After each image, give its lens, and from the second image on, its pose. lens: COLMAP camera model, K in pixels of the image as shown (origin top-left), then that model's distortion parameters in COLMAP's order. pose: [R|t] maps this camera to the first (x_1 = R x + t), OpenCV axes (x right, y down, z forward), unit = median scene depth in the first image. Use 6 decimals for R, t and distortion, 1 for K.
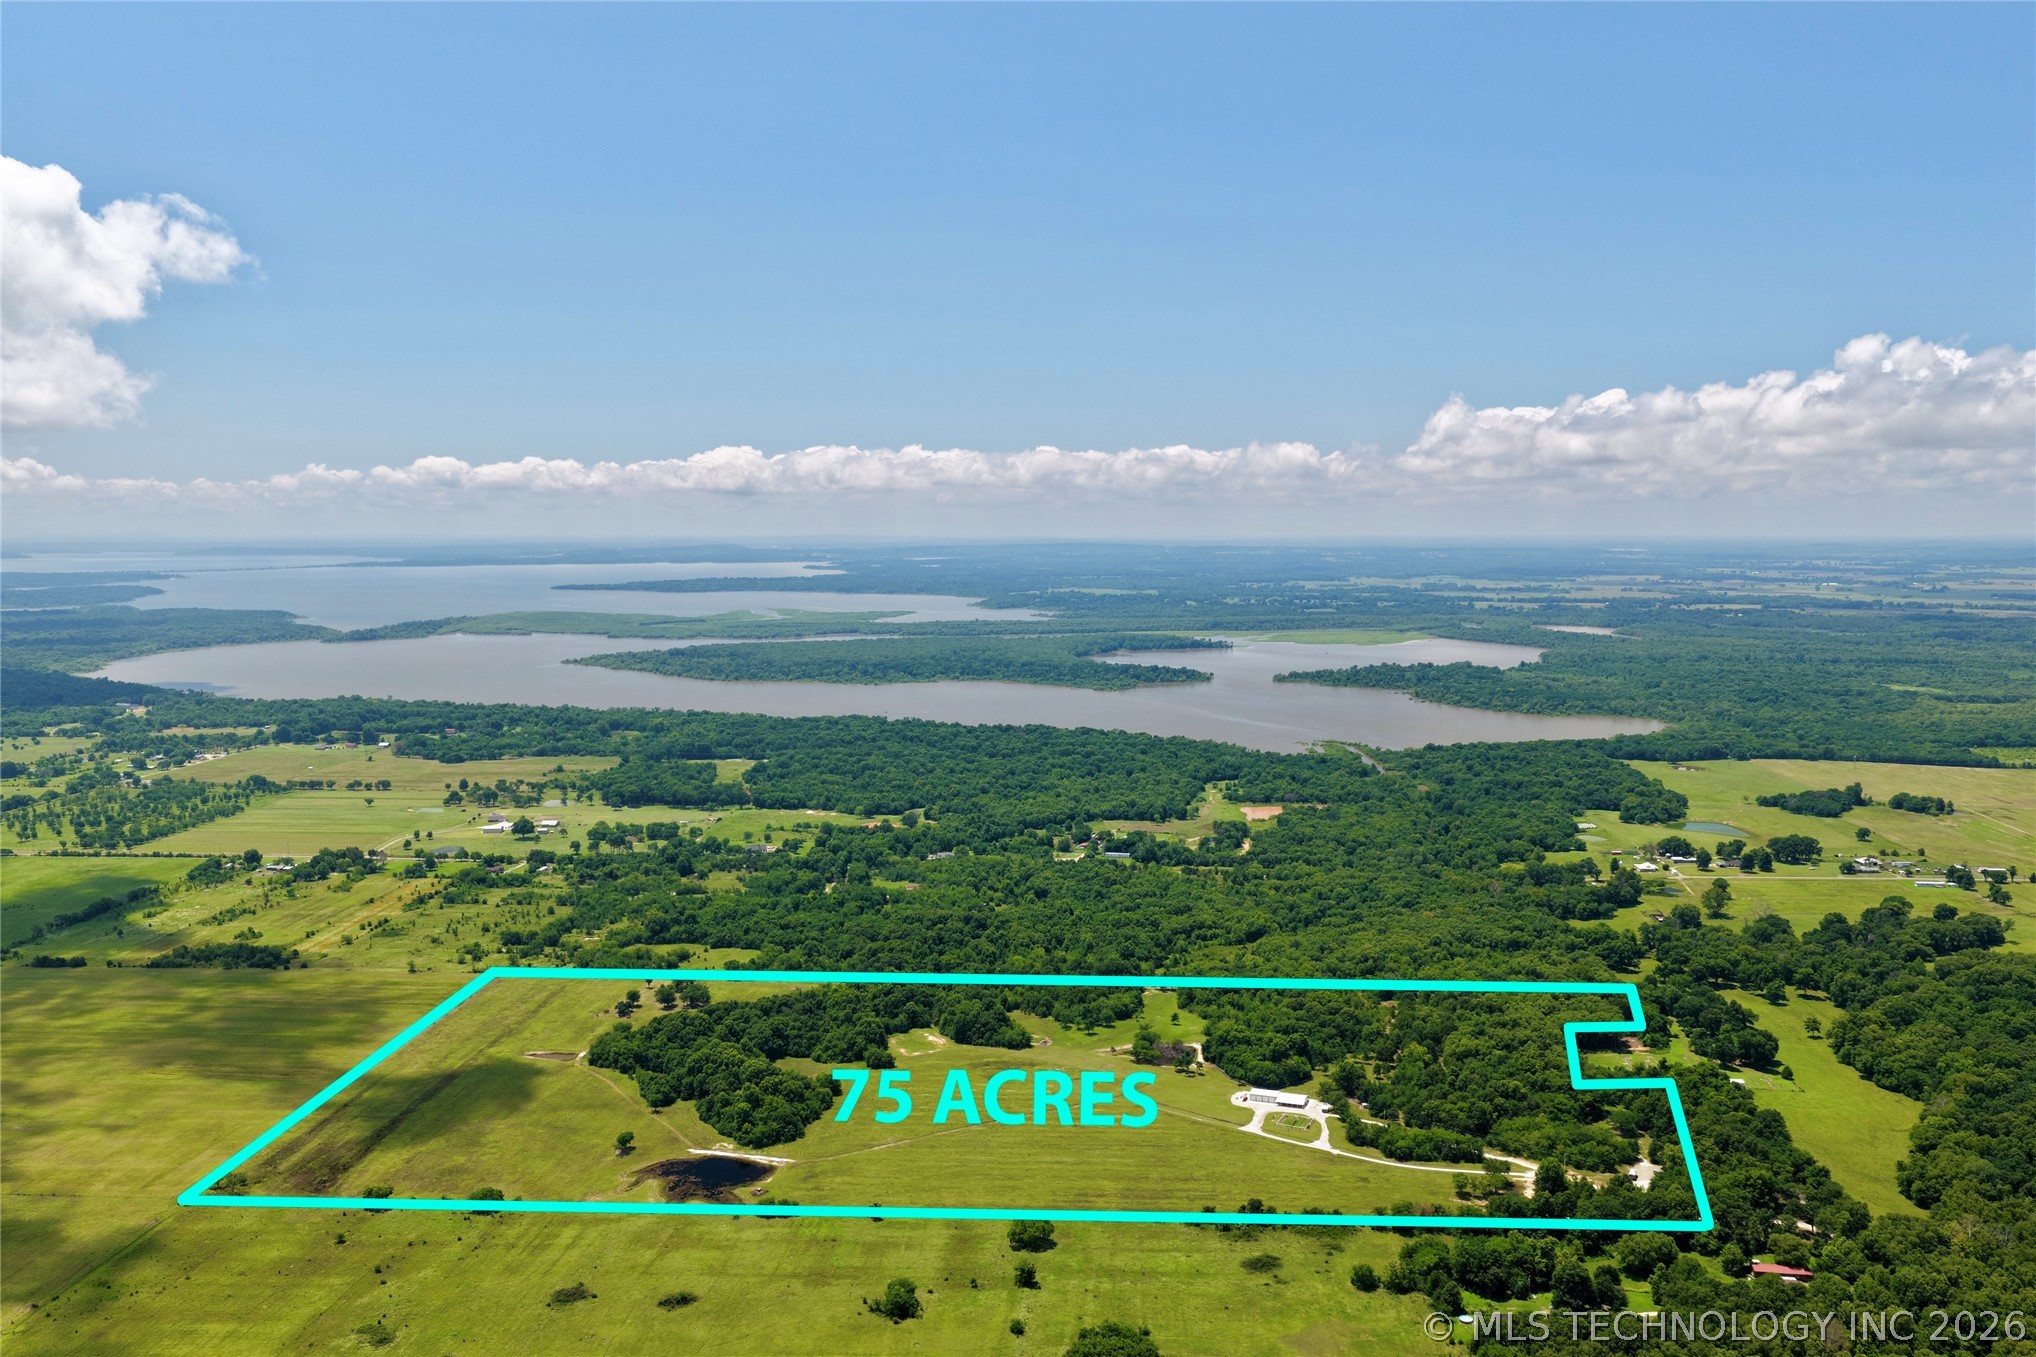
lens RADIAL K [[1678.5, 0, 1020.6], [0, 1678.5, 676.0], [0, 0, 1]] dist [-0.005312, 0.014768]
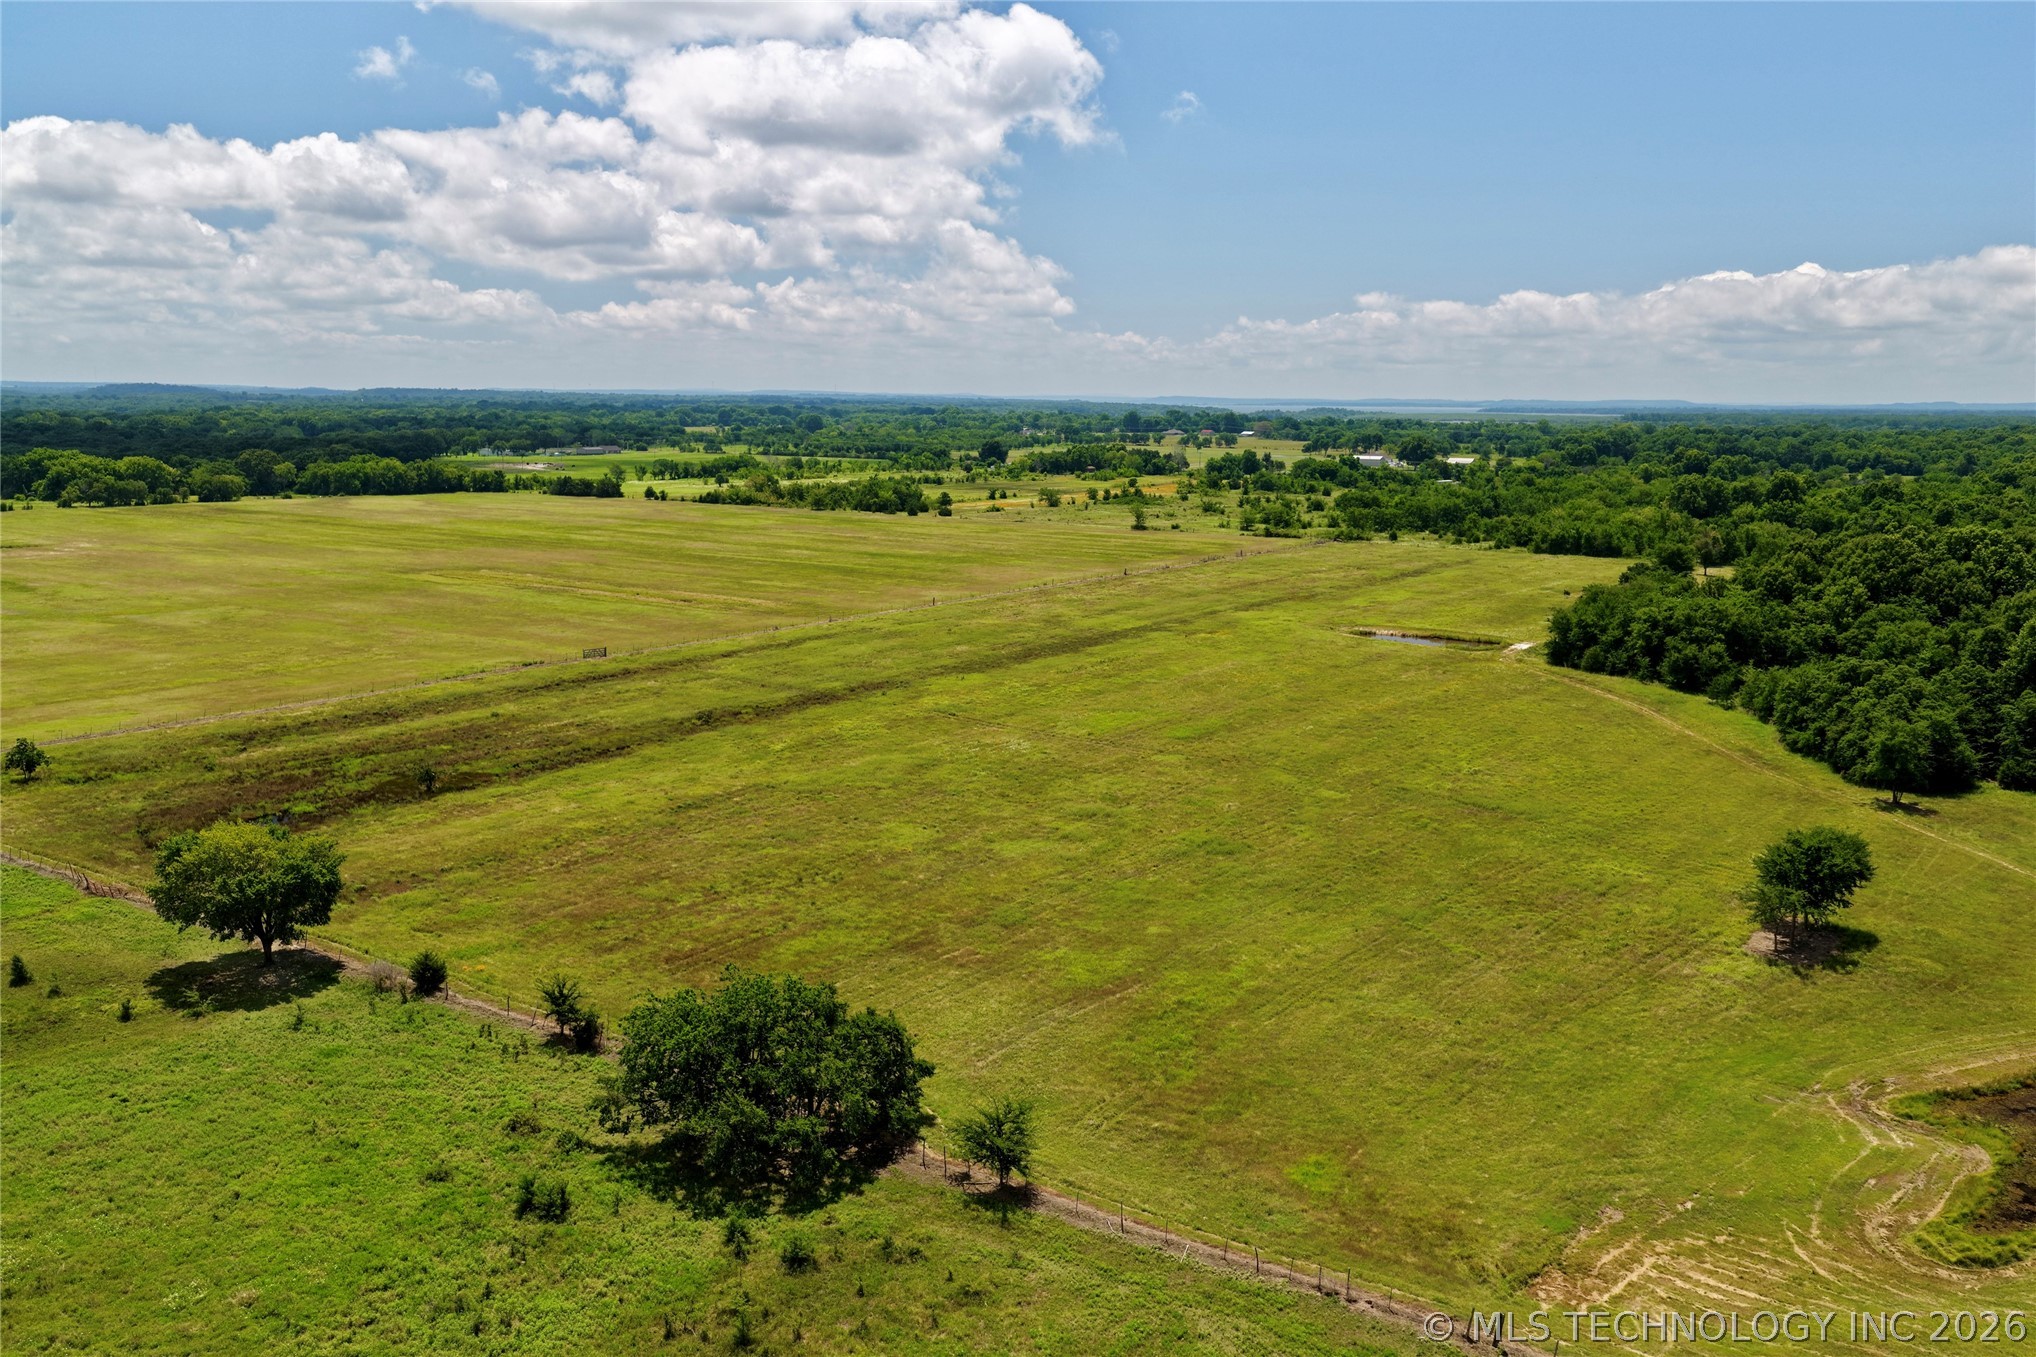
lens RADIAL K [[1693.4, 0, 1023.1], [0, 1693.4, 675.2], [0, 0, 1]] dist [-0.010684, 0.023853]
pose [[0.861324, 0.092049, -0.499648, -0.116250], [-0.055482, 0.994610, 0.087593, 0.129696], [0.505018, -0.047725, 0.861789, 0.432273]]
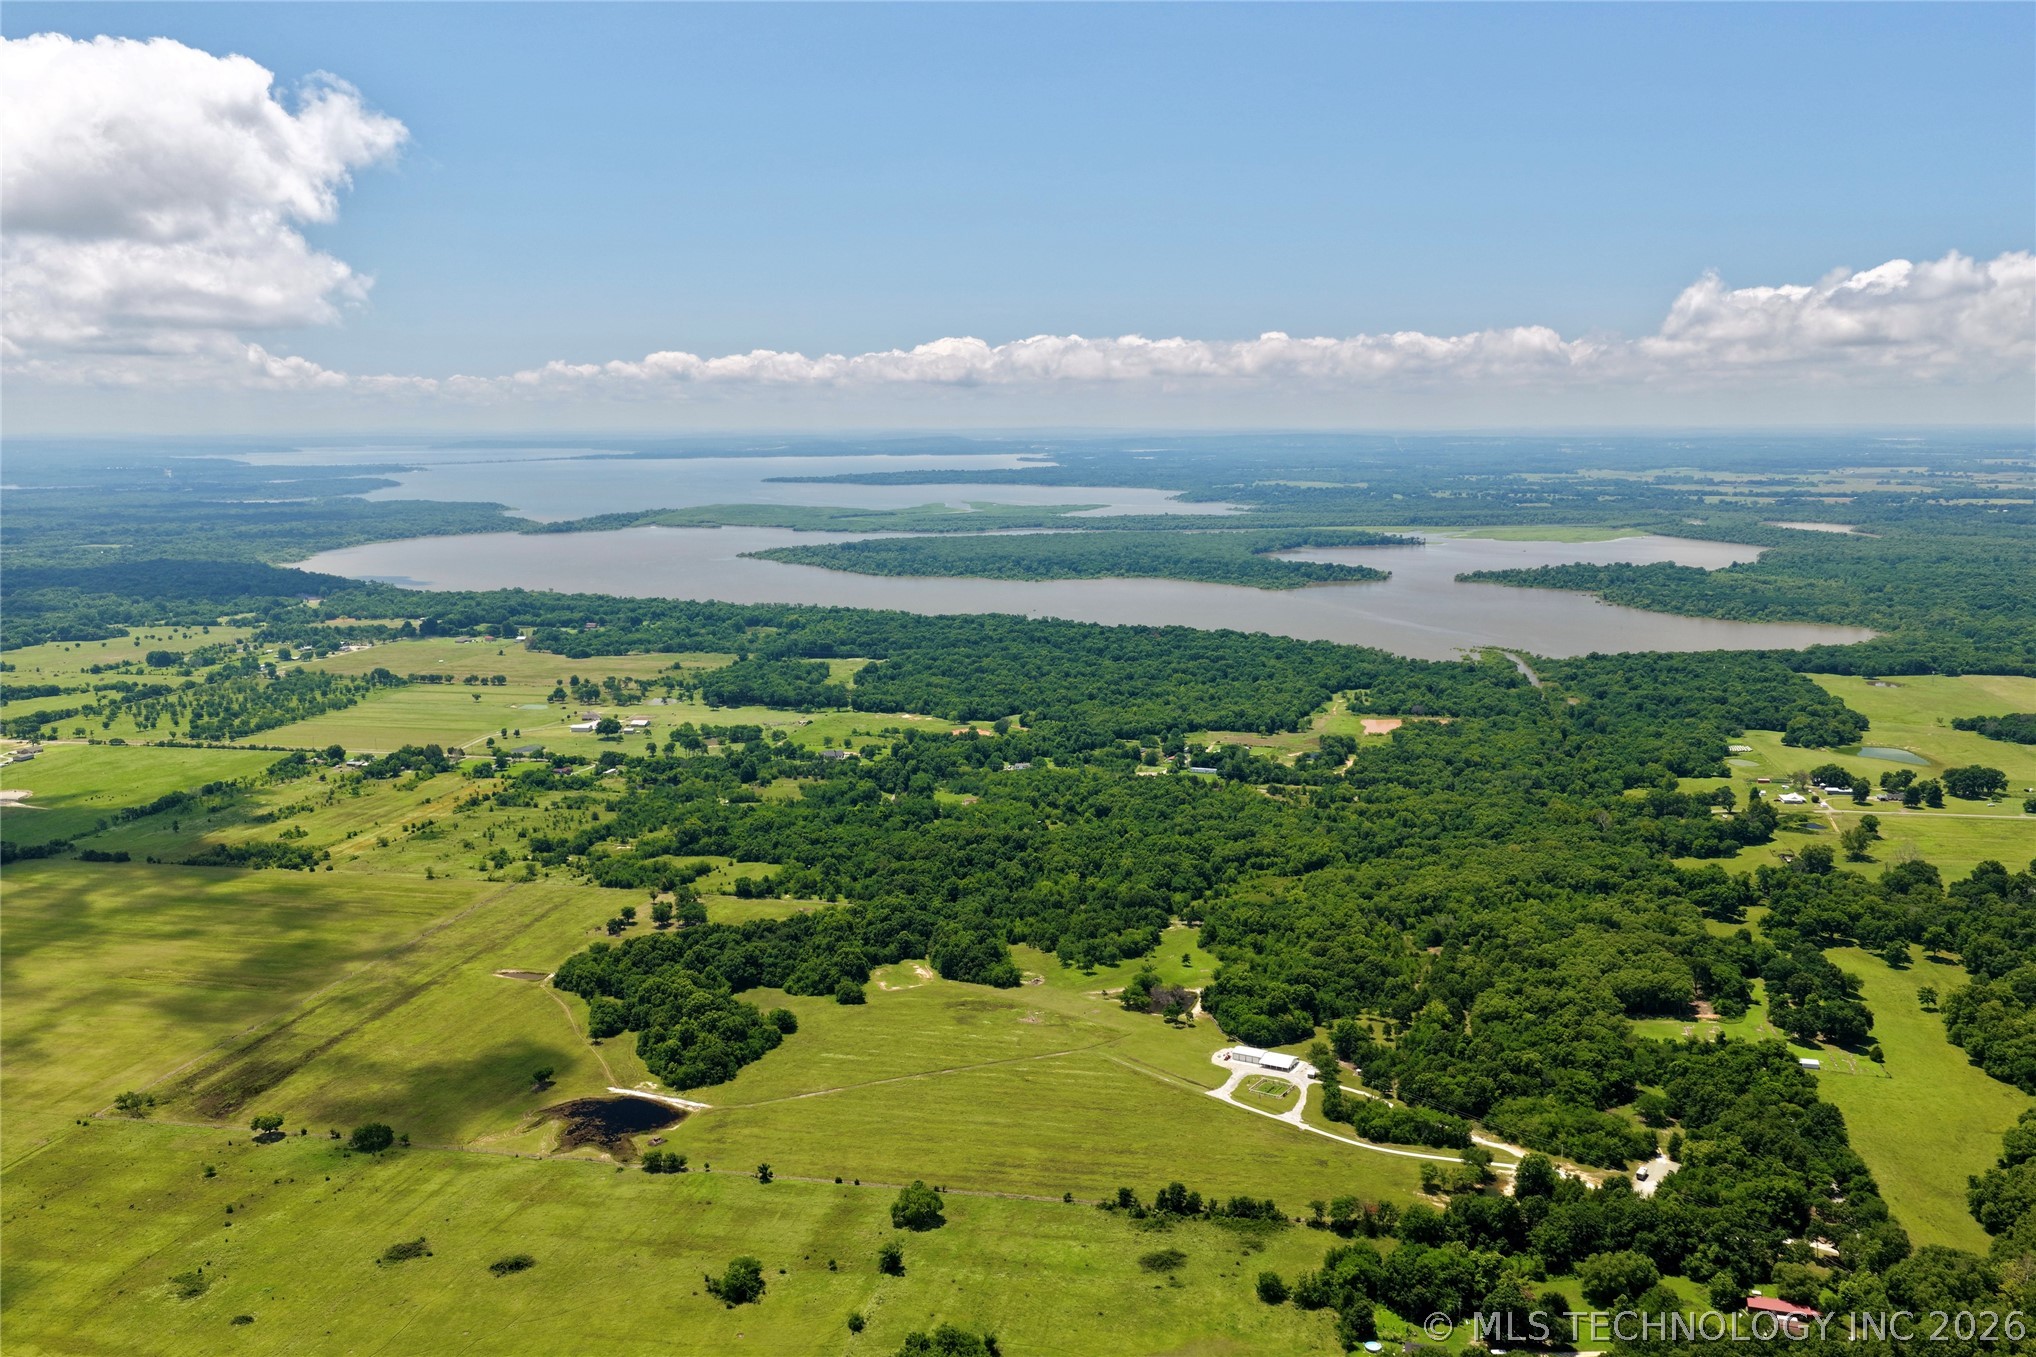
lens RADIAL K [[1667.5, 0, 1024.5], [0, 1667.5, 736.2], [0, 0, 1]] dist [-0.002532, 0.010876]
pose [[0.990840, 0.020882, -0.133417, 0.080727], [-0.007476, 0.994939, 0.100204, -0.004905], [0.134834, -0.098289, 0.985981, 0.067845]]
